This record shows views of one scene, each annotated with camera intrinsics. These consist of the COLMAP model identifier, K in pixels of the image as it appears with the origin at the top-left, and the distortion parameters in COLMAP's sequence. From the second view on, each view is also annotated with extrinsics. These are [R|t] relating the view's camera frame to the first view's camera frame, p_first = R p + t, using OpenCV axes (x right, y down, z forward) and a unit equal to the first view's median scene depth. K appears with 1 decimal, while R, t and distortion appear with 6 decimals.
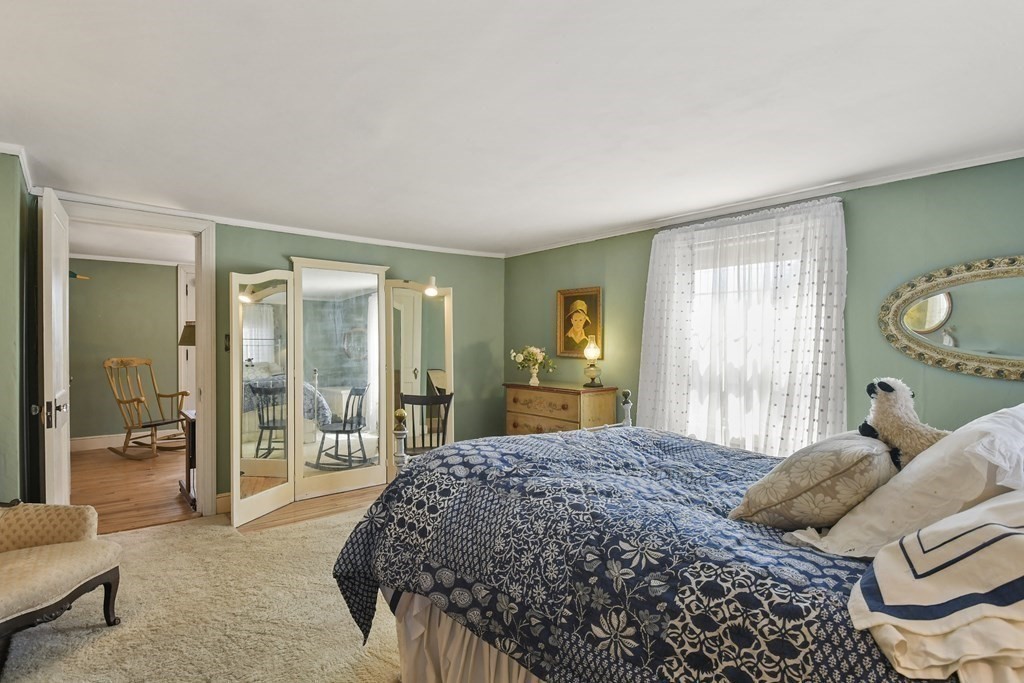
lens RADIAL K [[515.3, 0, 512.0], [0, 515.3, 341.5], [0, 0, 1]] dist [-0.000106, -0.000119]
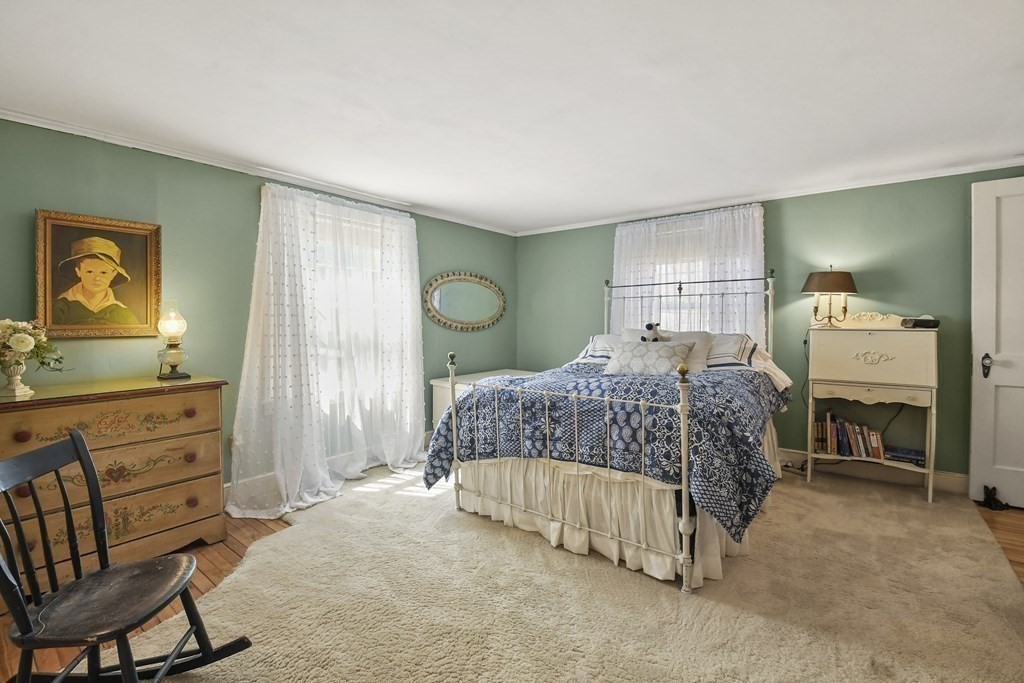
lens RADIAL K [[458.2, 0, 513.8], [0, 458.2, 332.0], [0, 0, 1]] dist [-0.003456, -0.000506]
pose [[-0.224029, -0.024216, 0.974281, -0.512103], [0.008186, 0.999609, 0.026728, 0.017273], [-0.974548, 0.013963, -0.223744, 0.710326]]
